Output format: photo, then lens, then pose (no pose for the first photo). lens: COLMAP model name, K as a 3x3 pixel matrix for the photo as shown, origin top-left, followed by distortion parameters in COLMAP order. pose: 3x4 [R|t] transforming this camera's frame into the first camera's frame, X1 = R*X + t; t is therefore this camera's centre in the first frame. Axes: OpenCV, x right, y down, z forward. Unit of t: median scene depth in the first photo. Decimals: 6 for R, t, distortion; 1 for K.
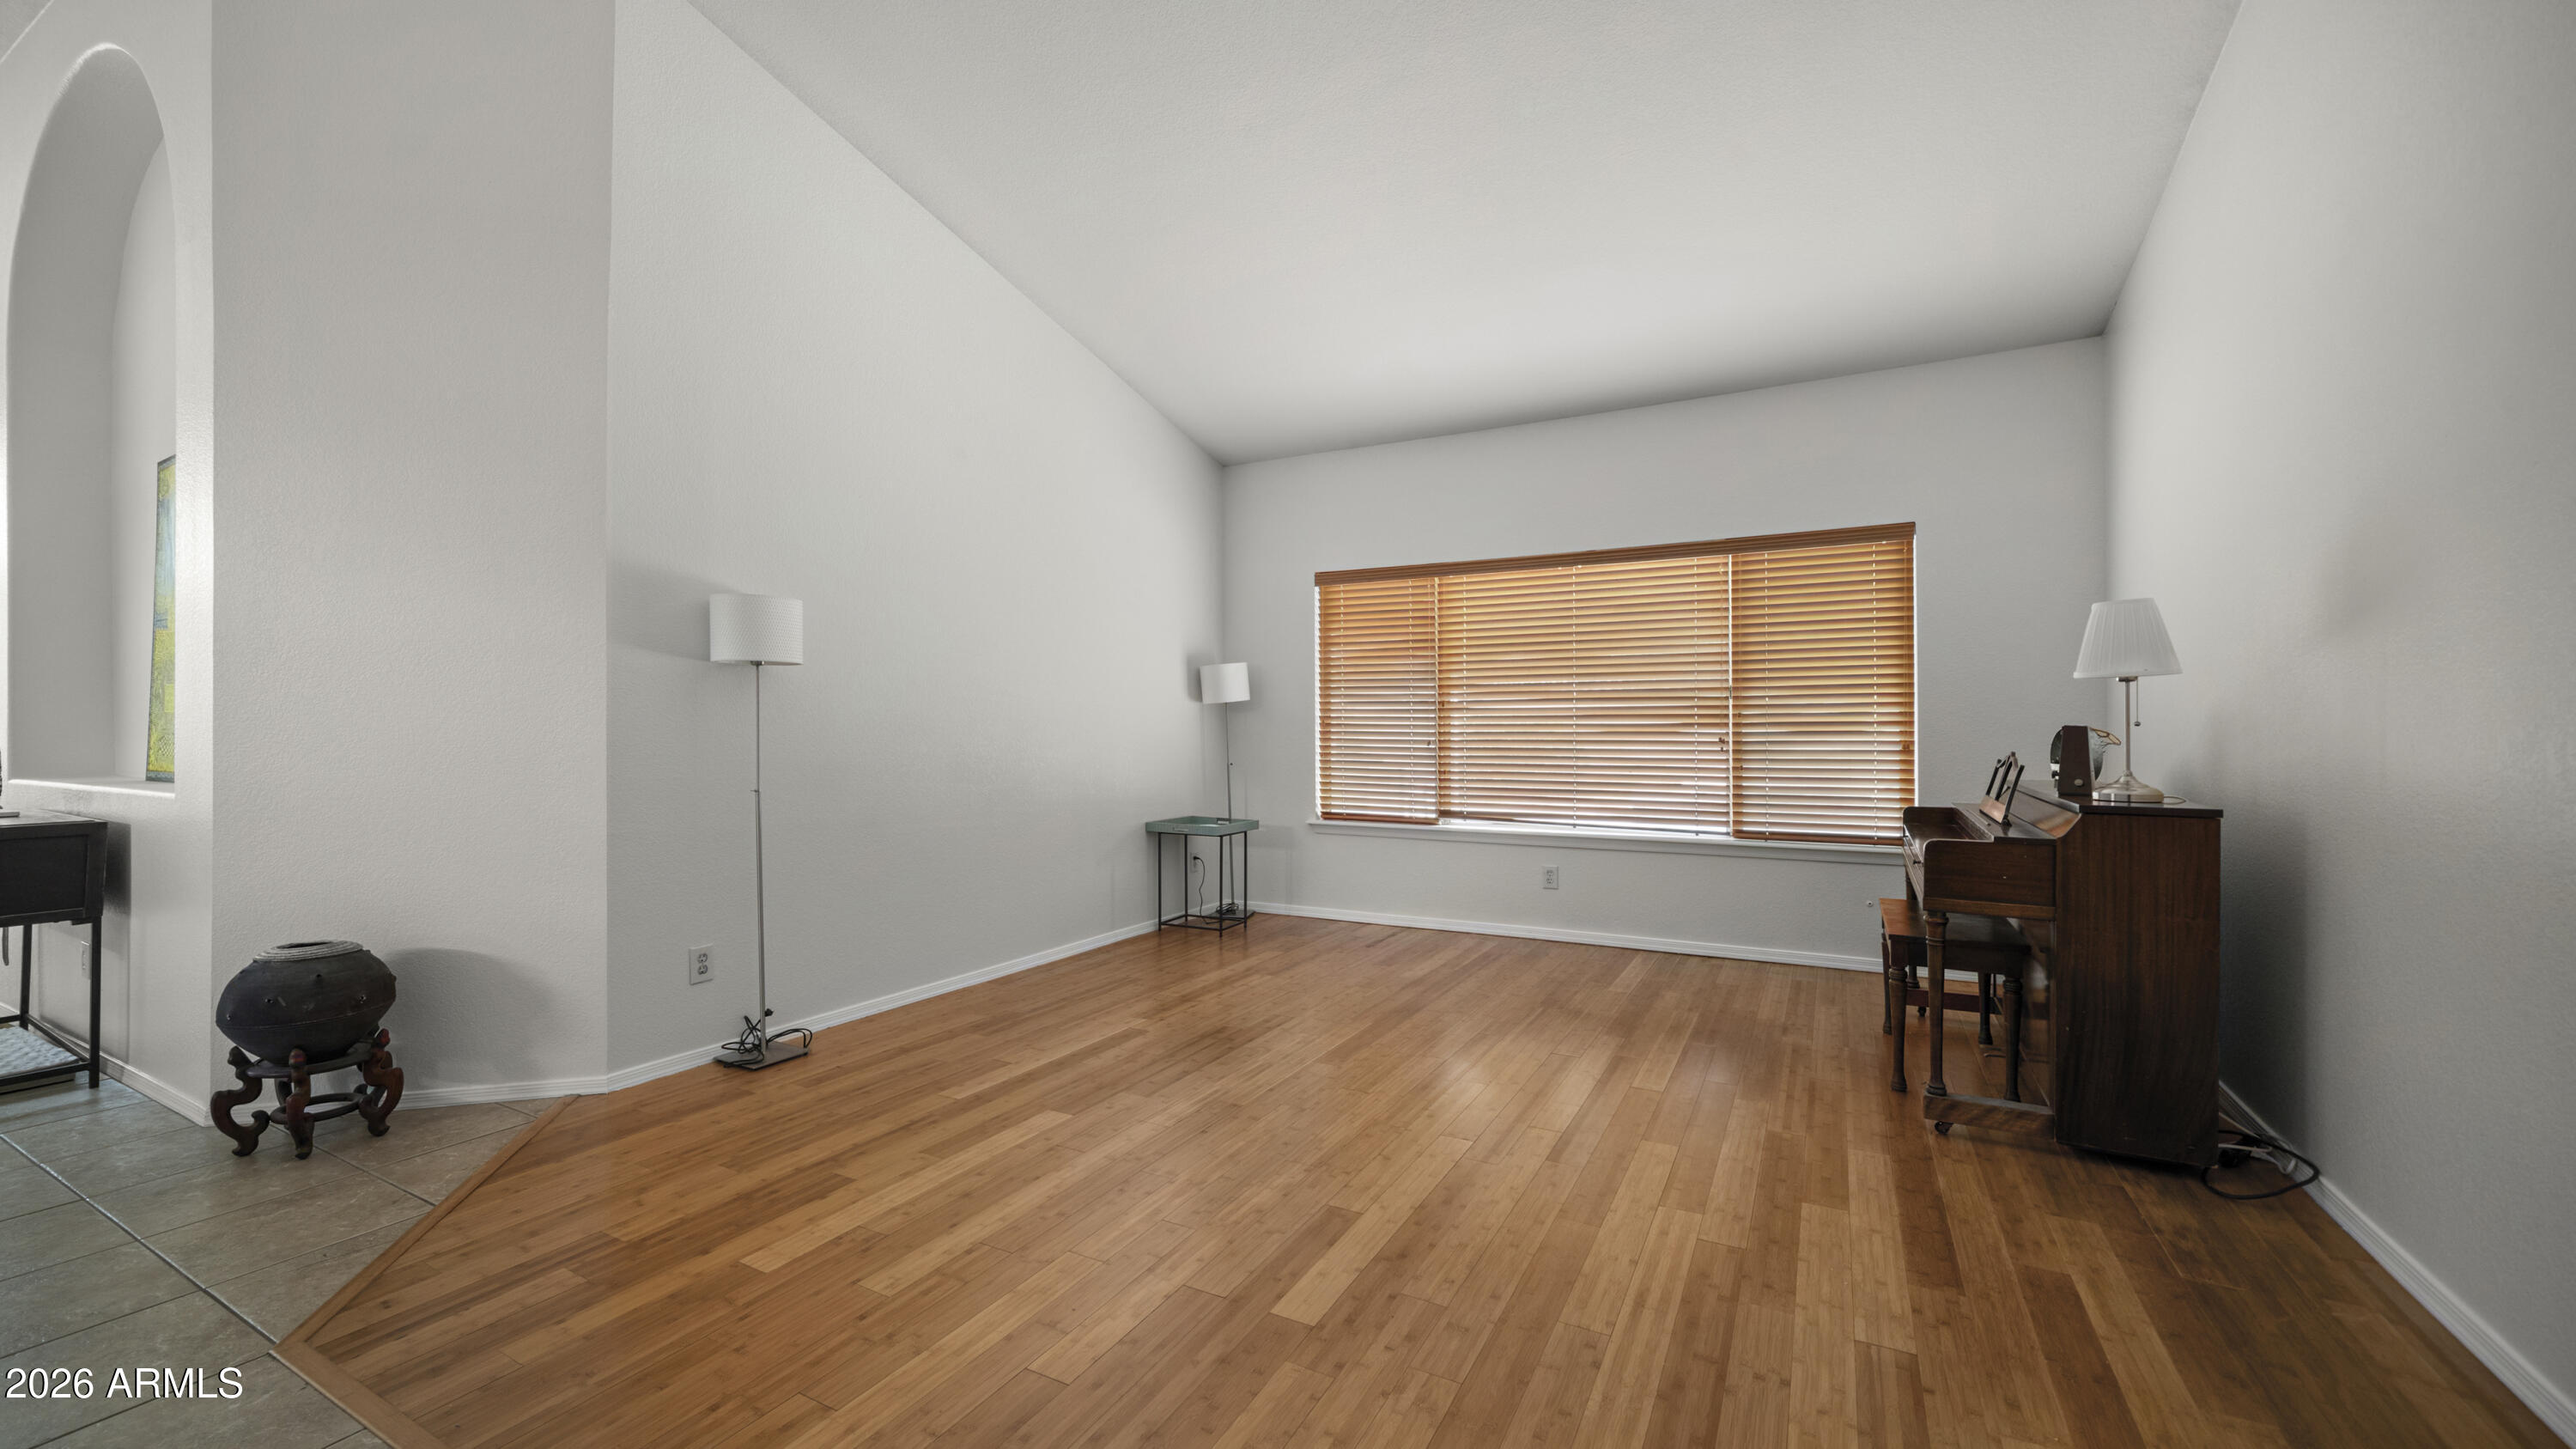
lens RADIAL K [[1022.4, 0, 1265.0], [0, 1022.4, 717.9], [0, 0, 1]] dist [-0.001703, -0.000128]
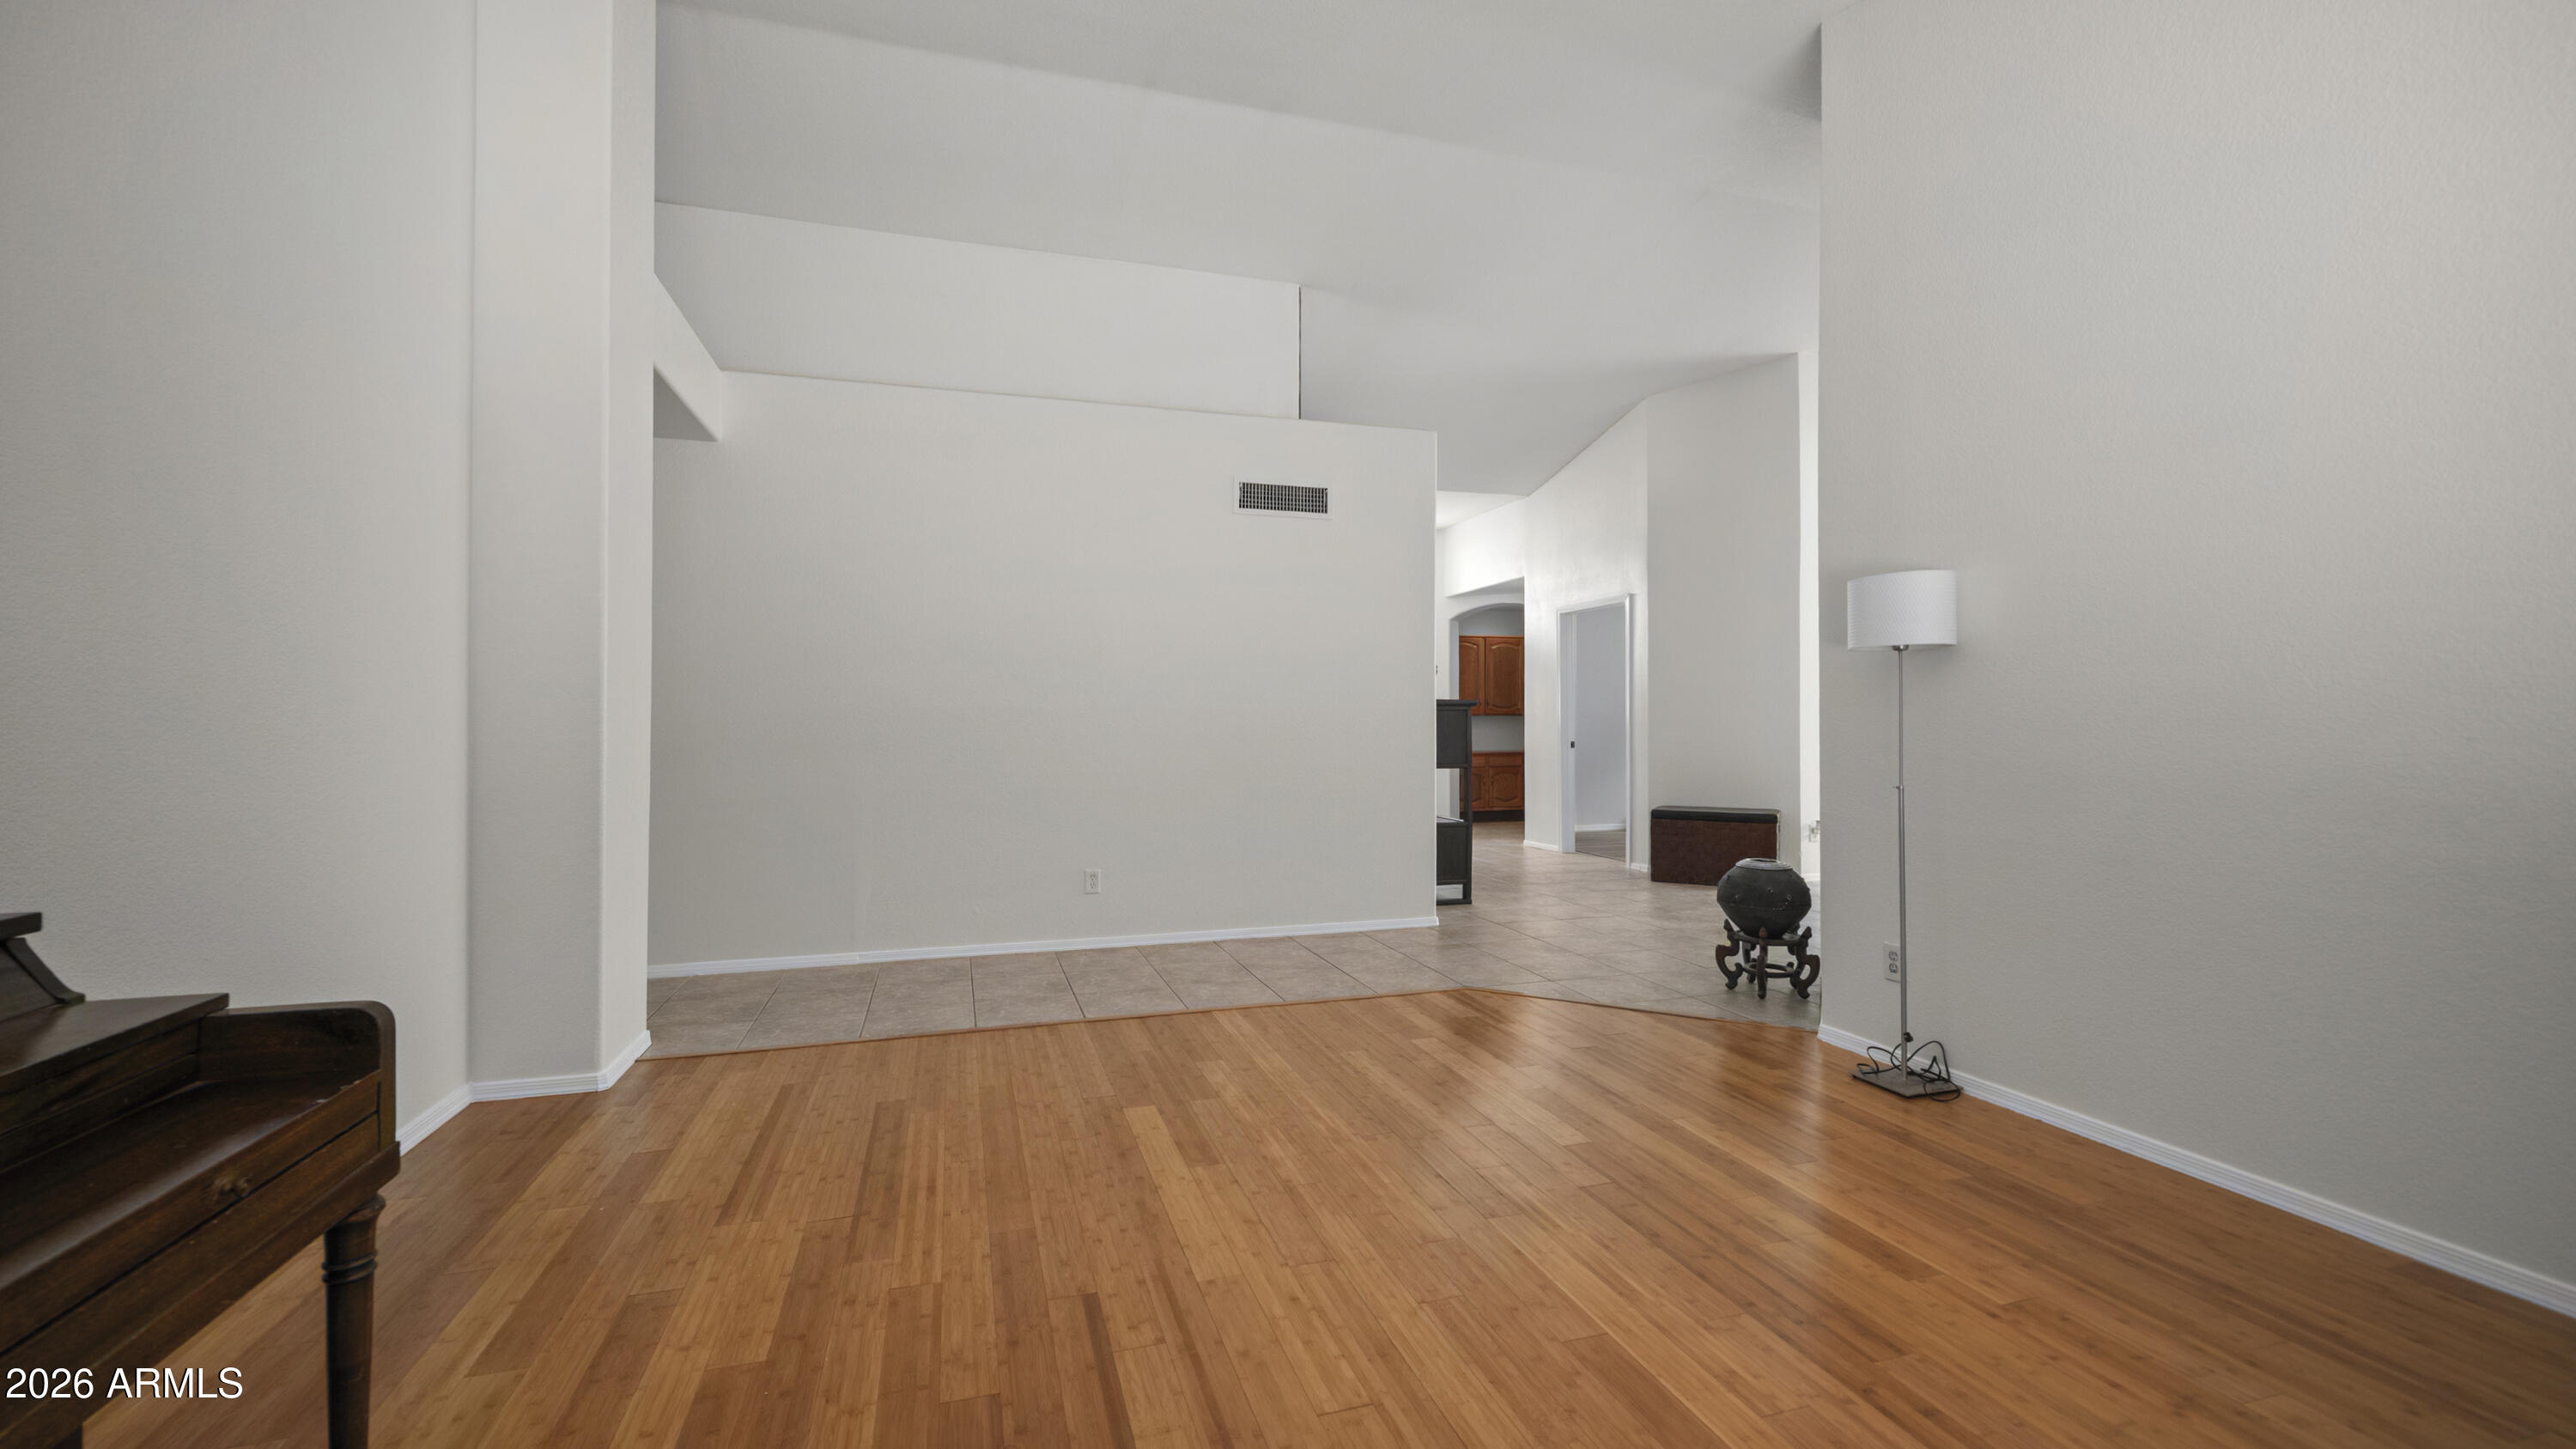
lens RADIAL K [[1022.4, 0, 1265.0], [0, 1022.4, 717.9], [0, 0, 1]] dist [-0.001703, -0.000128]
pose [[-0.694658, 0.000977, -0.719339, 0.686143], [0.011837, 0.999879, -0.010072, 0.012848], [0.719243, -0.015511, -0.694586, 1.517351]]
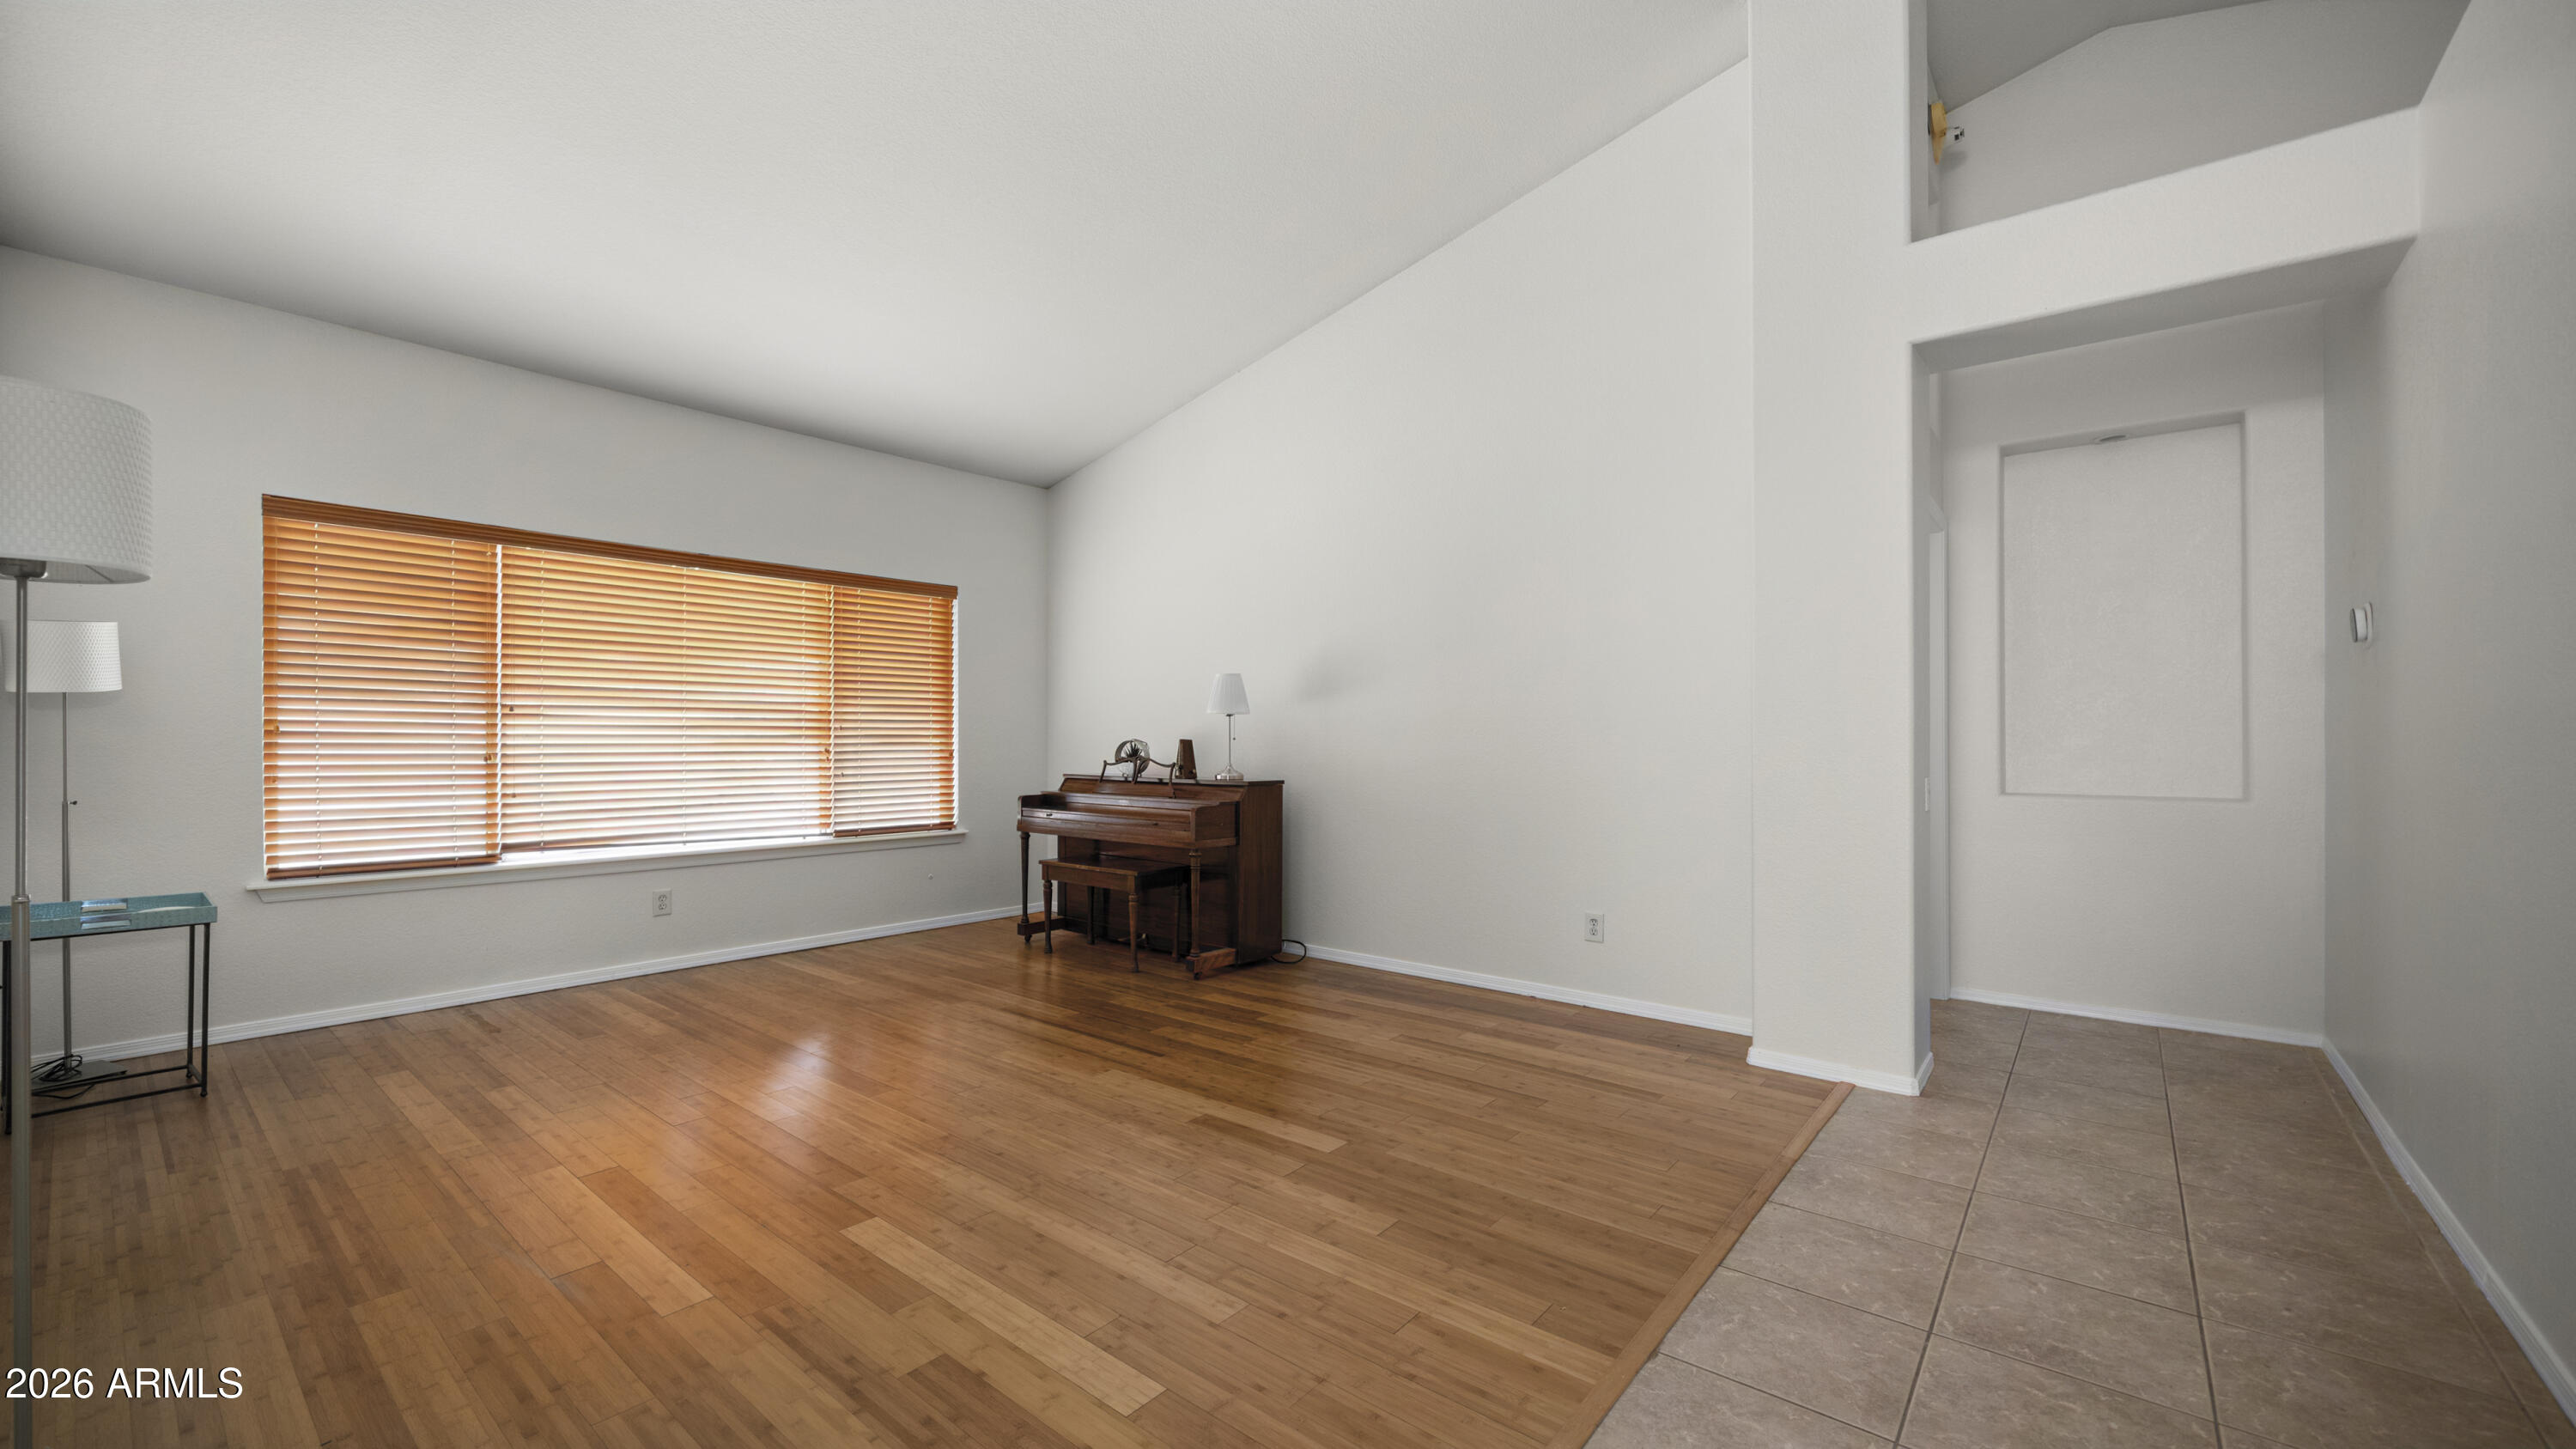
lens RADIAL K [[1022.4, 0, 1265.0], [0, 1022.4, 717.9], [0, 0, 1]] dist [-0.001703, -0.000128]
pose [[0.179096, 0.022364, 0.983577, -0.985982], [-0.013657, 0.999702, -0.020244, 0.004275], [-0.983737, -0.009807, 0.179348, 0.580003]]
